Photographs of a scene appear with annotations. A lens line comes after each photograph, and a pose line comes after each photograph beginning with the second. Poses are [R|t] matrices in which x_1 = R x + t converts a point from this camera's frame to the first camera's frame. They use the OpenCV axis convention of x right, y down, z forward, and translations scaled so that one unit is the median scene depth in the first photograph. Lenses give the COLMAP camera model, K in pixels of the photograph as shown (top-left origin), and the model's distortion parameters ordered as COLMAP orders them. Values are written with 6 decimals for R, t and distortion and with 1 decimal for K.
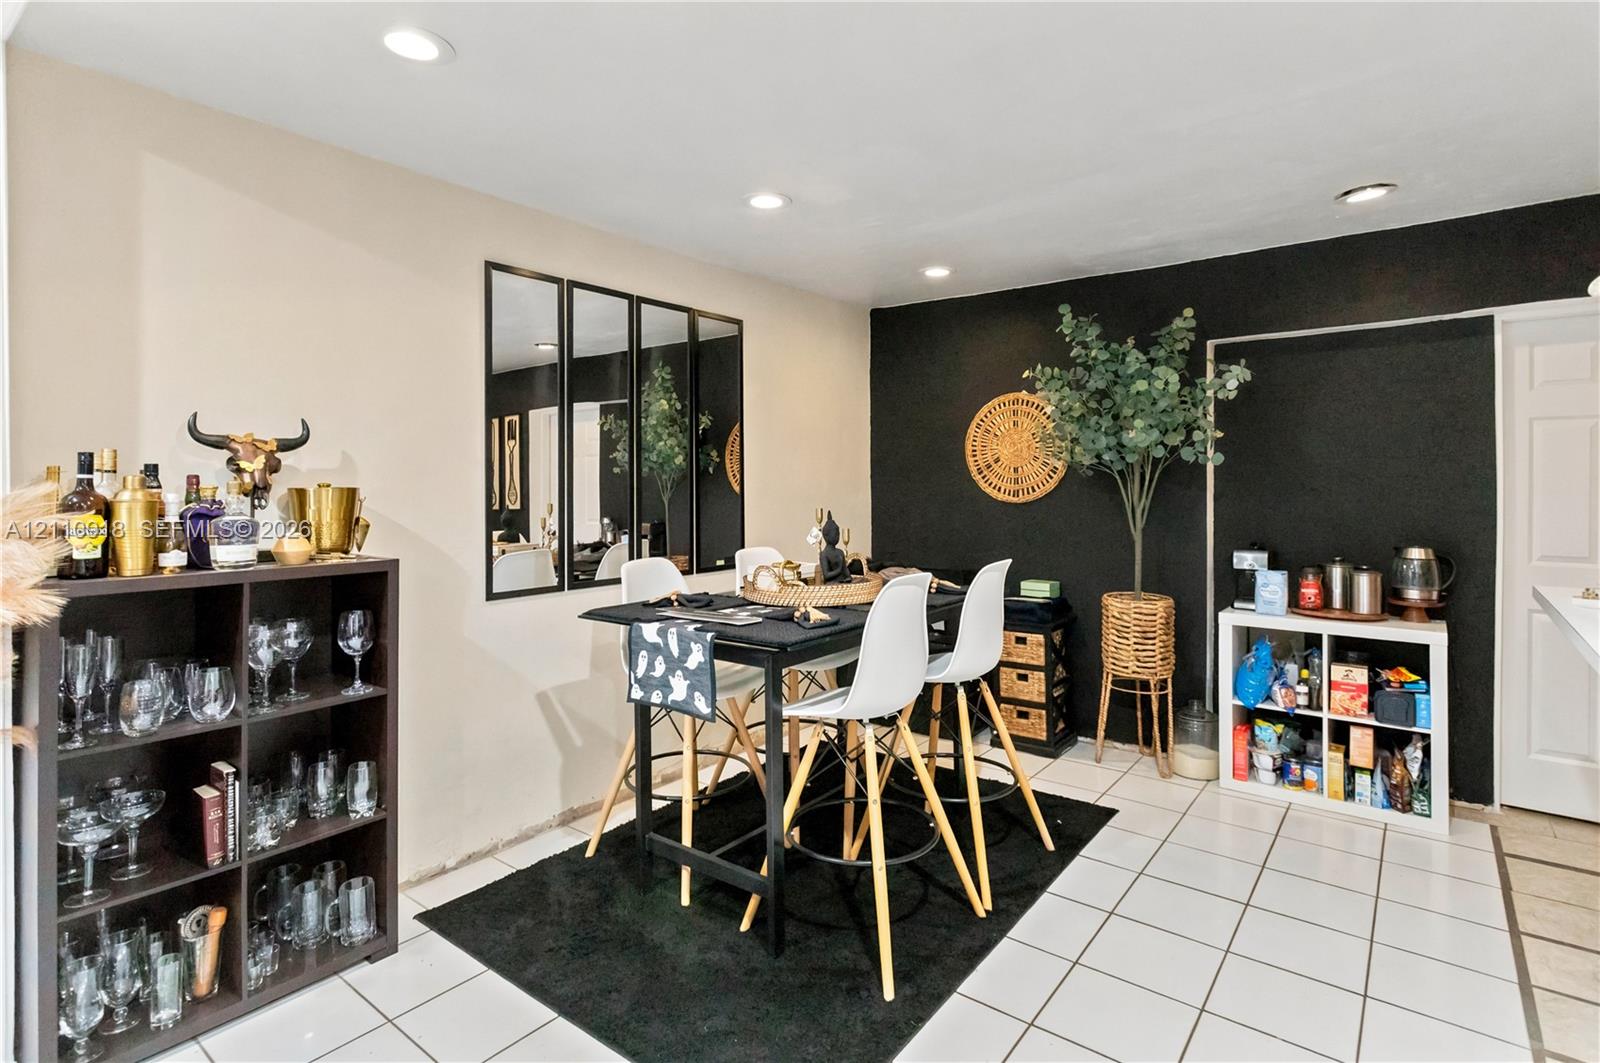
lens RADIAL K [[788.0, 0, 799.7], [0, 788.0, 485.5], [0, 0, 1]] dist [0.001116, -0.000223]
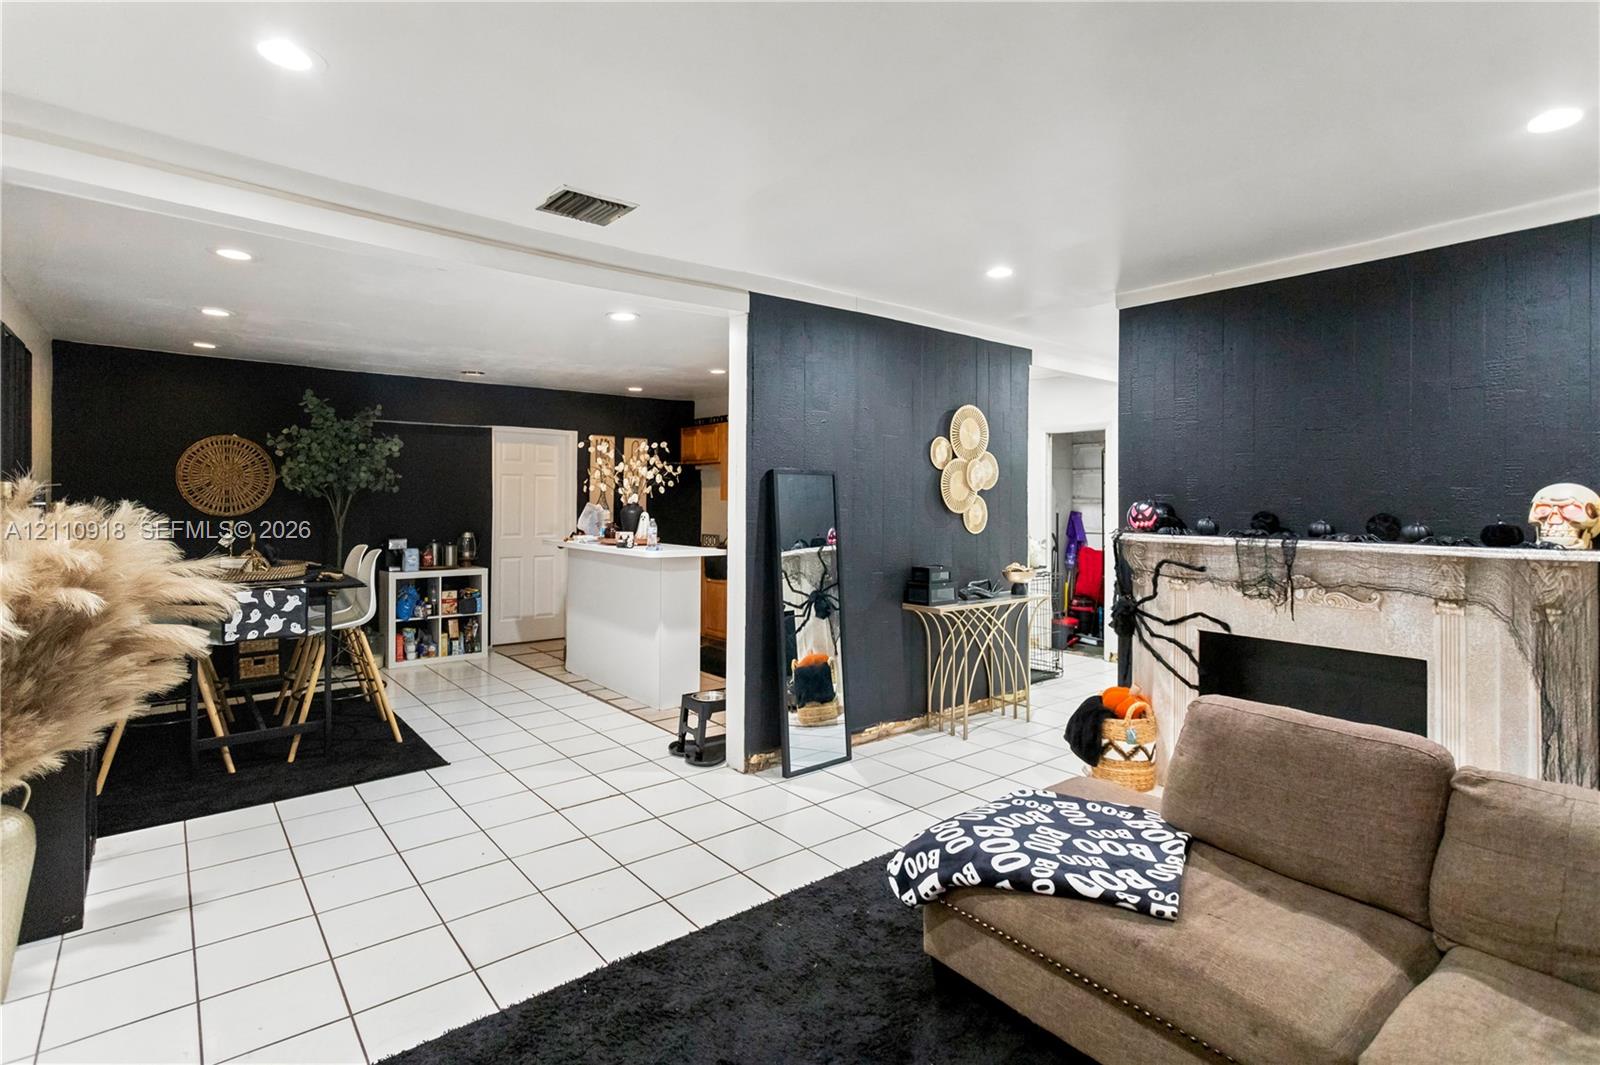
lens RADIAL K [[783.5, 0, 792.1], [0, 783.5, 494.1], [0, 0, 1]] dist [0.003377, 0.000792]
pose [[0.224194, 0.007909, 0.974512, -1.112558], [-0.003596, 0.999967, -0.007289, -0.013307], [-0.974538, -0.001870, 0.224215, -0.340633]]
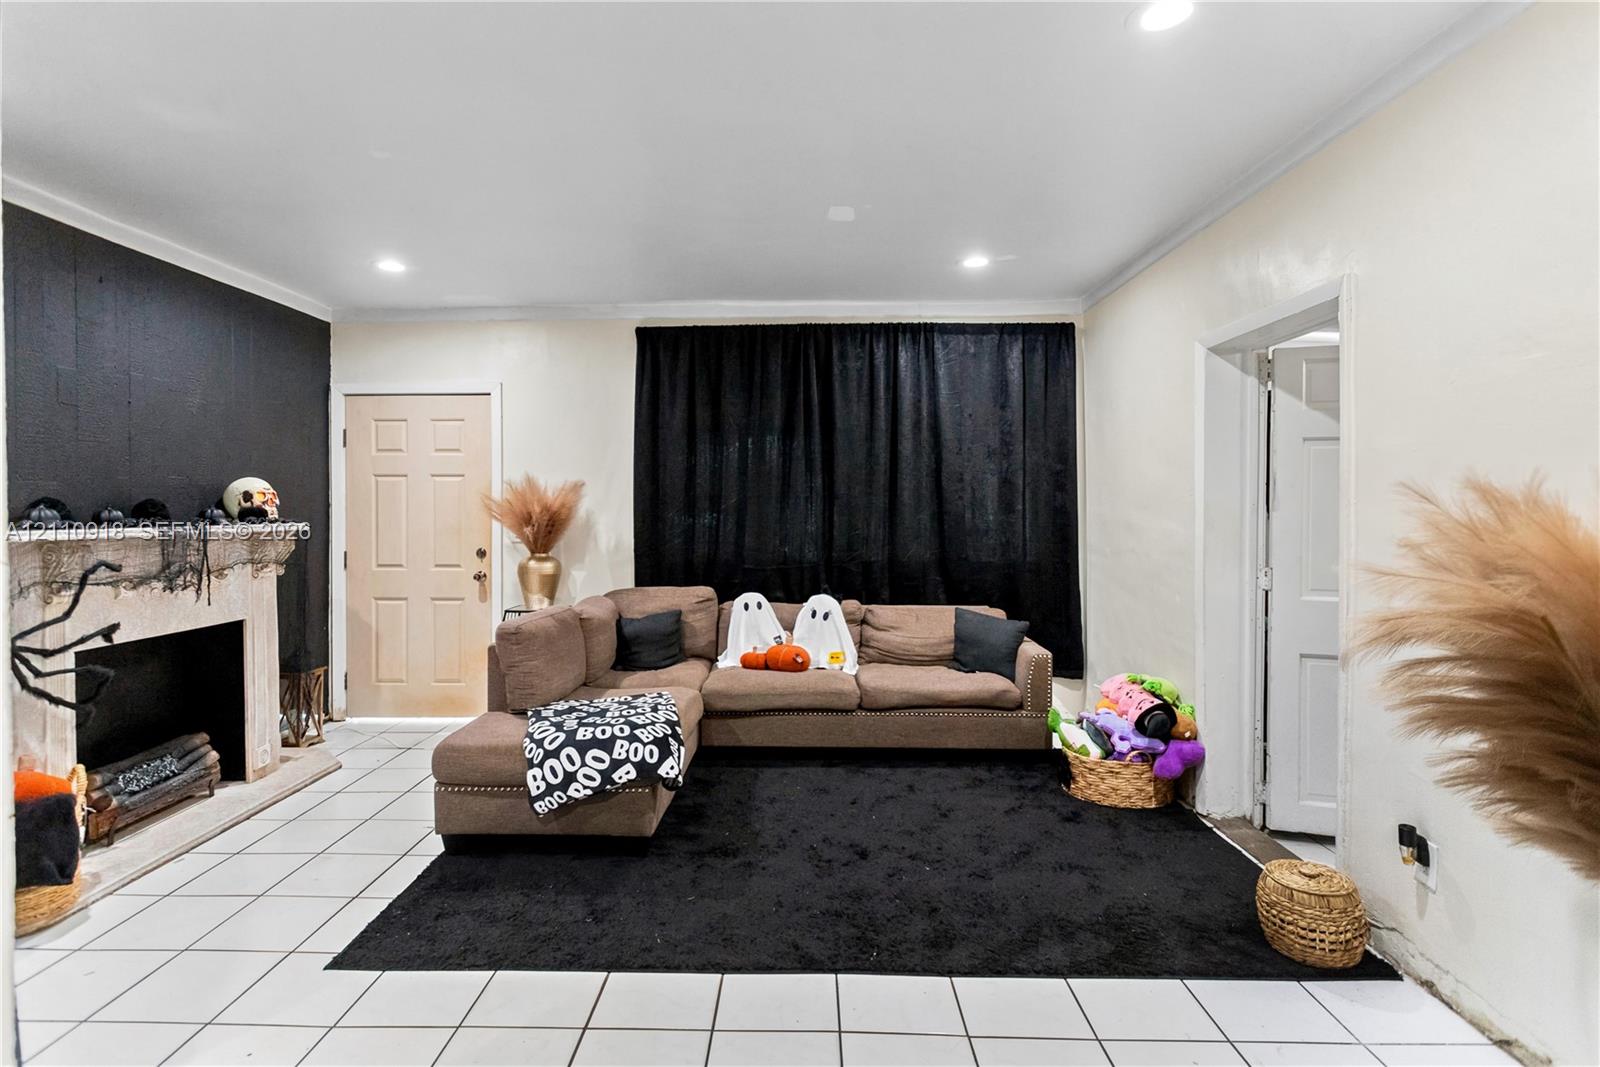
lens RADIAL K [[781.2, 0, 791.4], [0, 781.2, 513.5], [0, 0, 1]] dist [0.005646, 0.000069]
pose [[-0.795655, 0.004480, -0.605733, 0.004319], [-0.000587, 0.999966, 0.008167, 0.011225], [0.605749, 0.006853, -0.795626, 0.502805]]
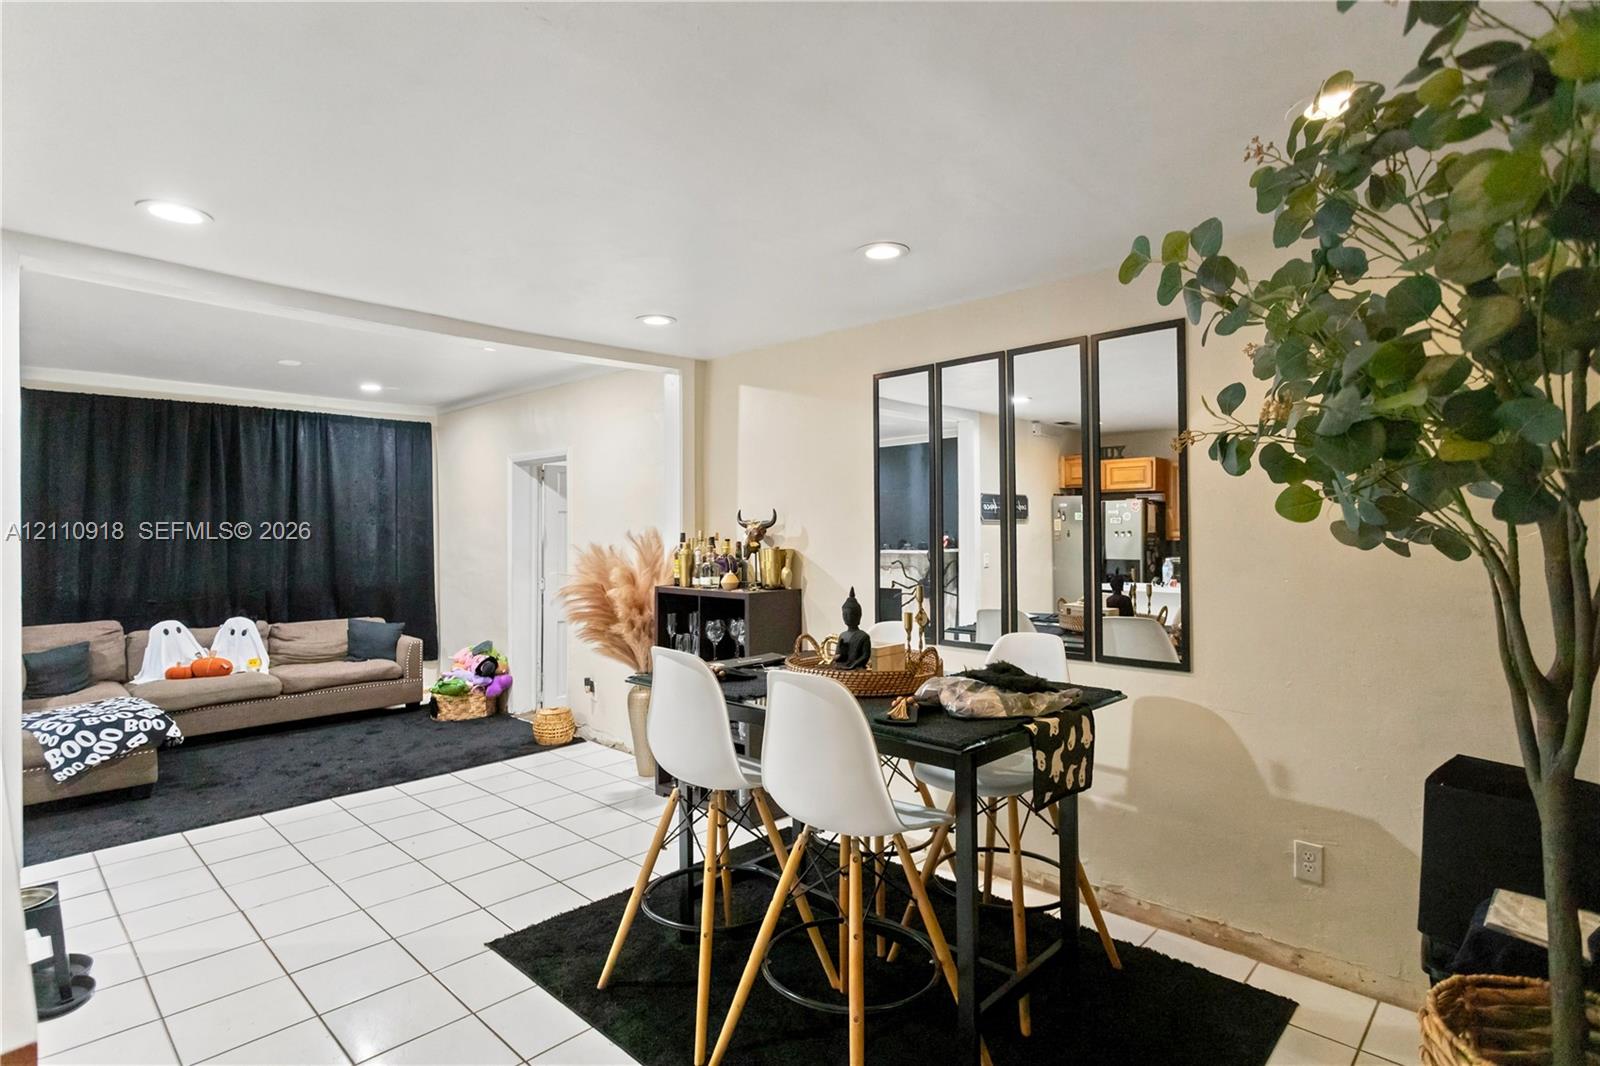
lens RADIAL K [[805.8, 0, 797.0], [0, 805.8, 519.7], [0, 0, 1]] dist [0.003427, 0.000774]
pose [[-0.101944, -0.011448, -0.994724, 0.827728], [0.005130, 0.999914, -0.012033, -0.029108], [0.994777, -0.006330, -0.101876, 0.902281]]
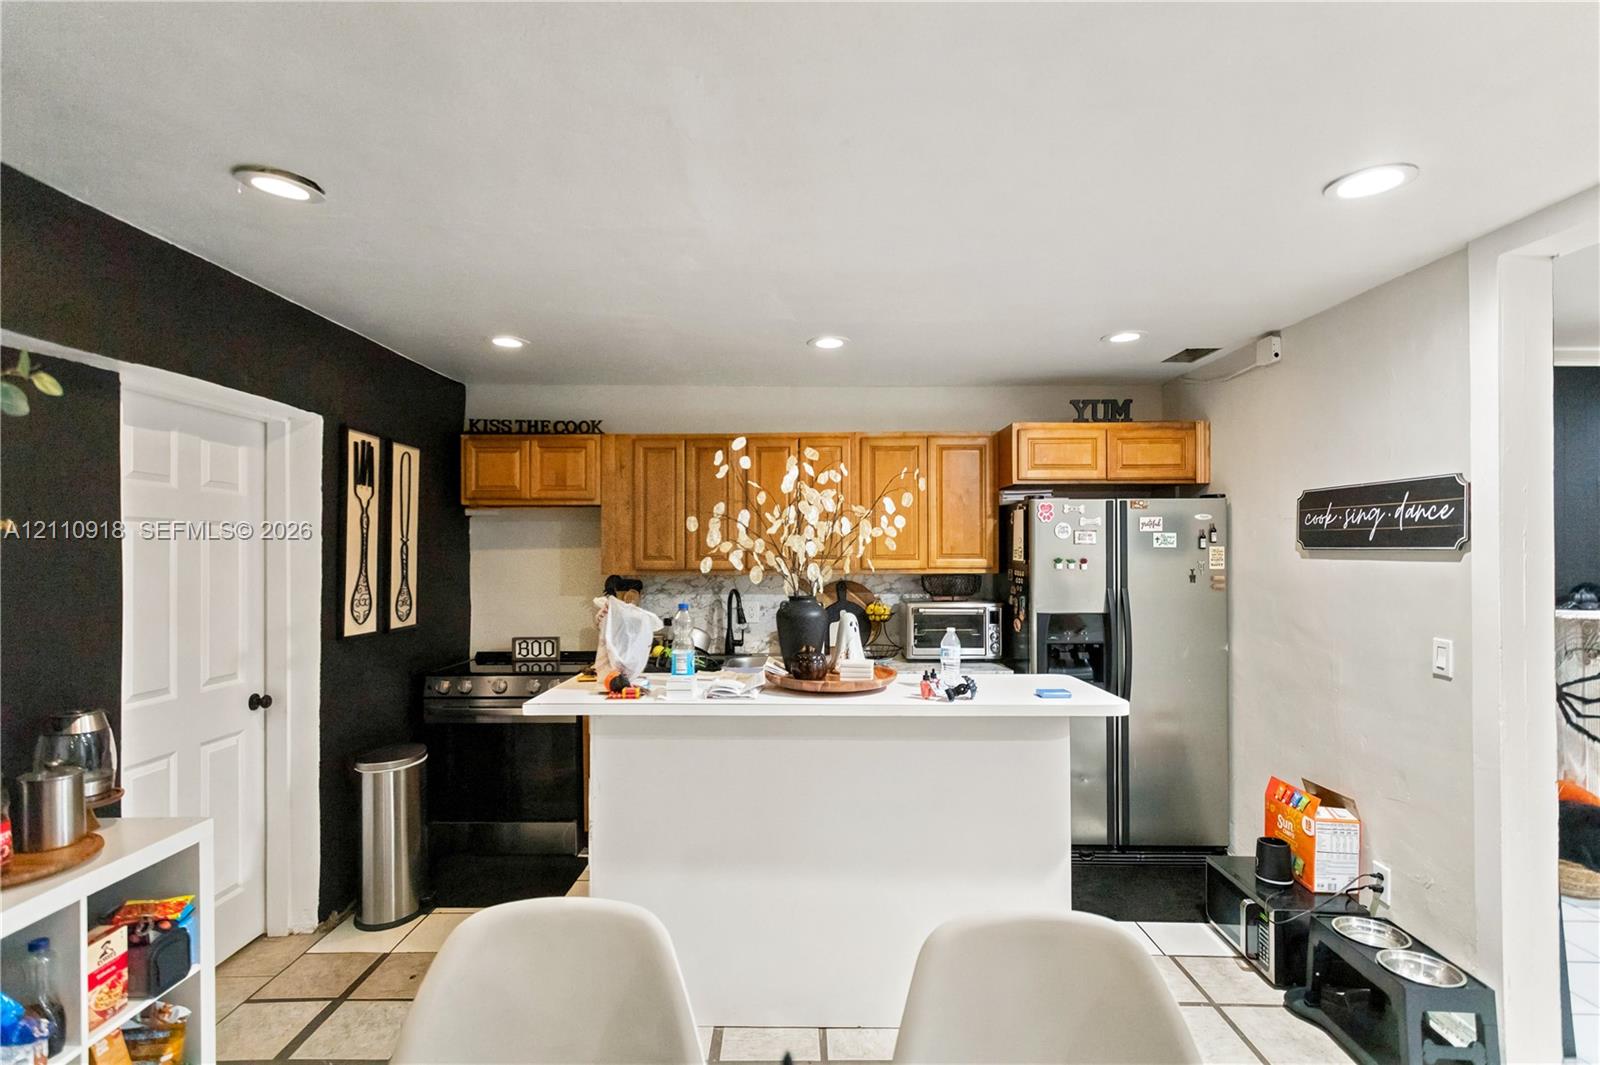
lens RADIAL K [[782.1, 0, 787.2], [0, 782.1, 549.6], [0, 0, 1]] dist [0.006749, -0.000336]
pose [[-0.610796, 0.000985, 0.791787, -0.065635], [0.002159, 0.999998, 0.000421, -0.052819], [-0.791785, 0.001966, -0.610797, 0.956108]]
